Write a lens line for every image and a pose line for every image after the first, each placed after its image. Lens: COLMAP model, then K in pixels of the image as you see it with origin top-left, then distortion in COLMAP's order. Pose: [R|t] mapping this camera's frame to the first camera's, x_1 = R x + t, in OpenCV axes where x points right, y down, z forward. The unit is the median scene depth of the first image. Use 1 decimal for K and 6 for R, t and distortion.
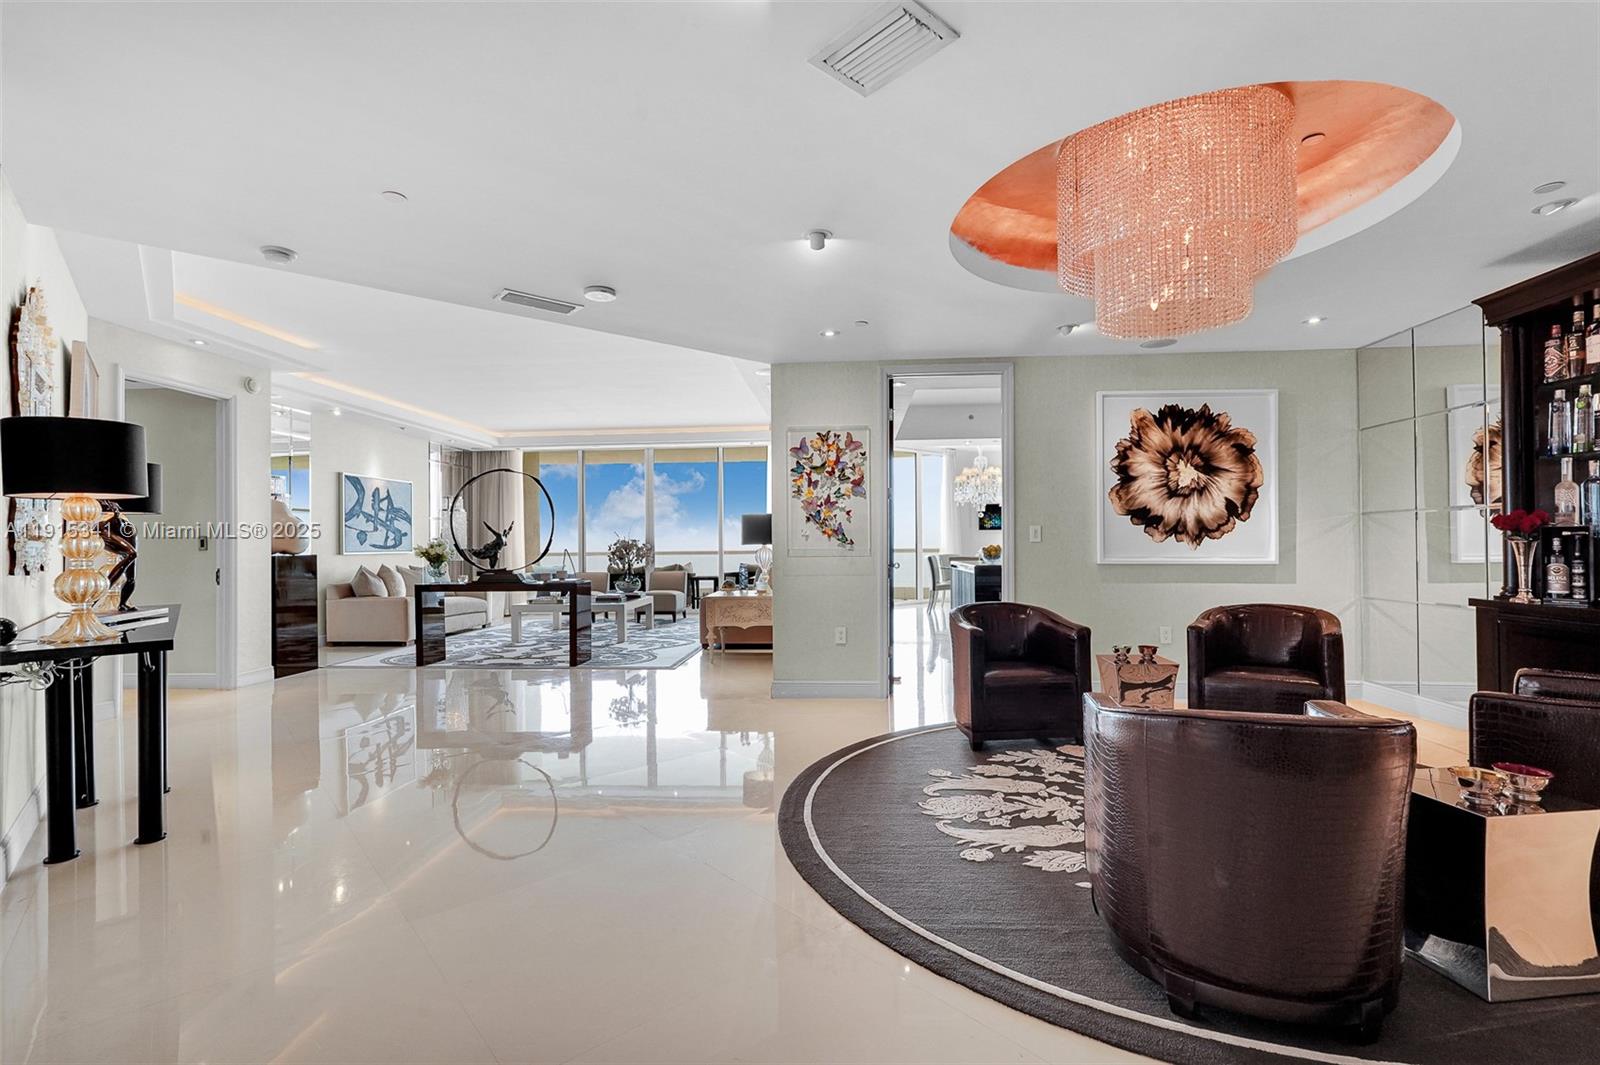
lens RADIAL K [[700.9, 0, 803.7], [0, 700.9, 540.1], [0, 0, 1]] dist [0.001402, 0.000156]
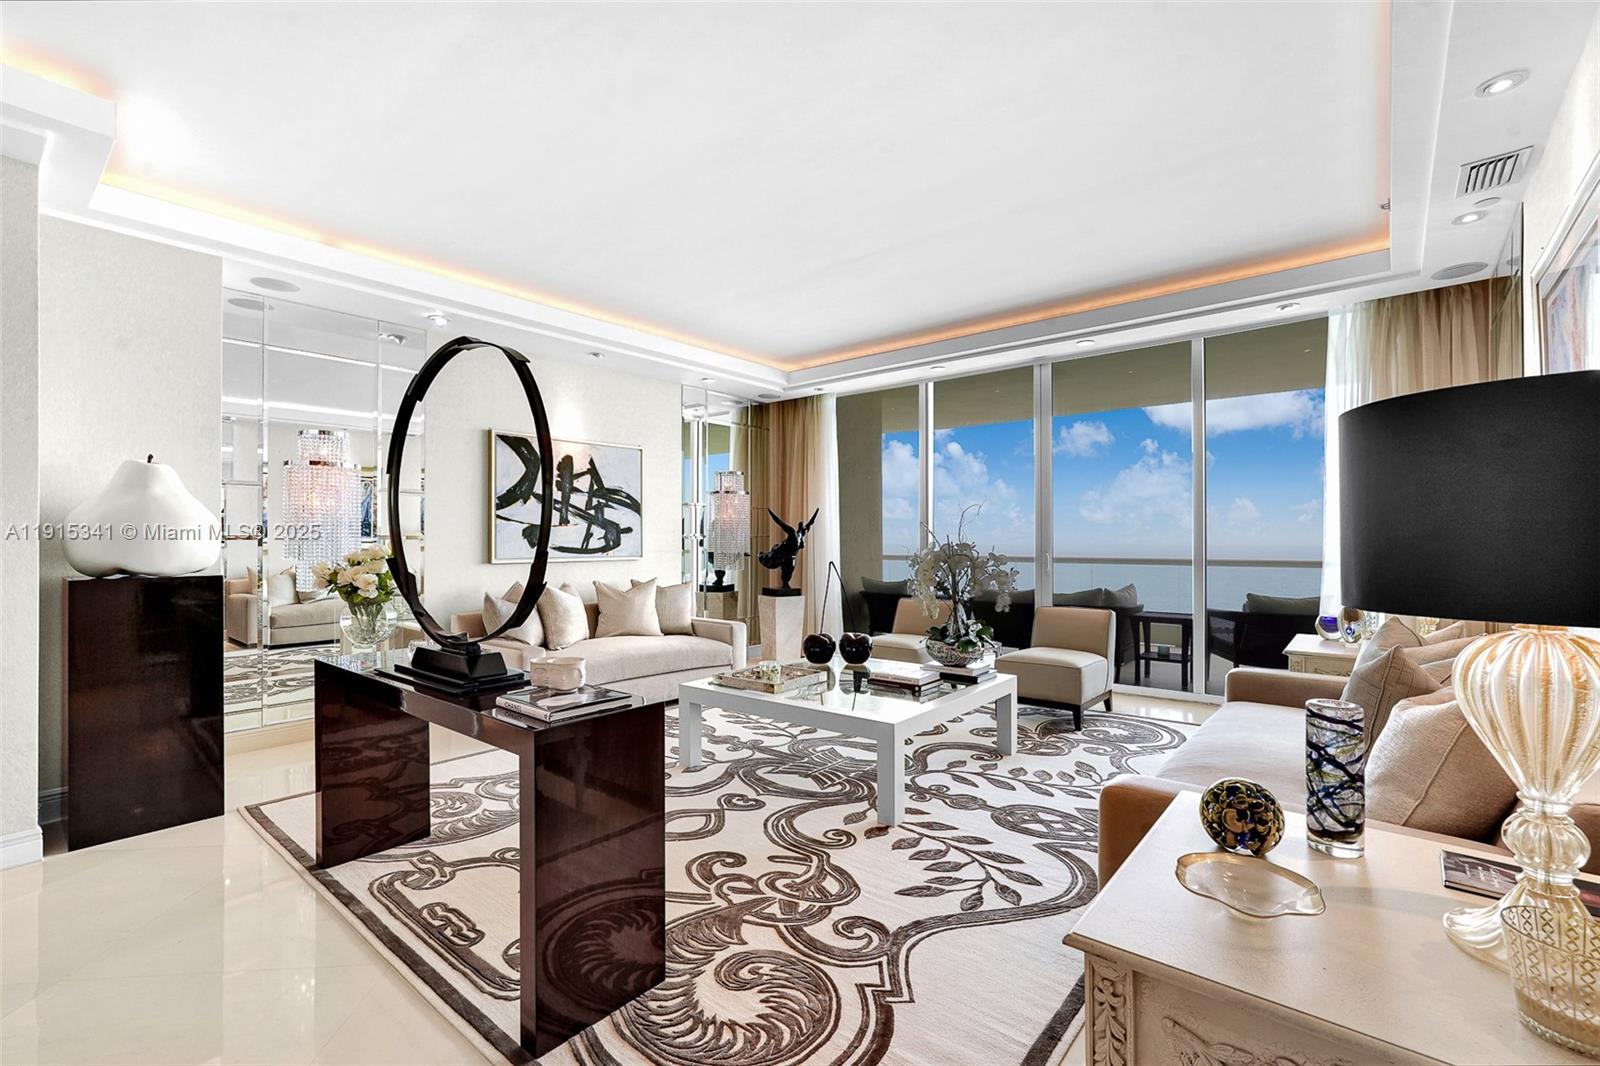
lens RADIAL K [[700.9, 0, 801.4], [0, 700.9, 539.7], [0, 0, 1]] dist [0.001402, 0.000156]
pose [[0.803711, -0.002332, -0.595016, -0.068956], [0.001506, 0.999997, -0.001884, 0.001712], [0.595019, 0.000618, 0.803712, 0.605216]]
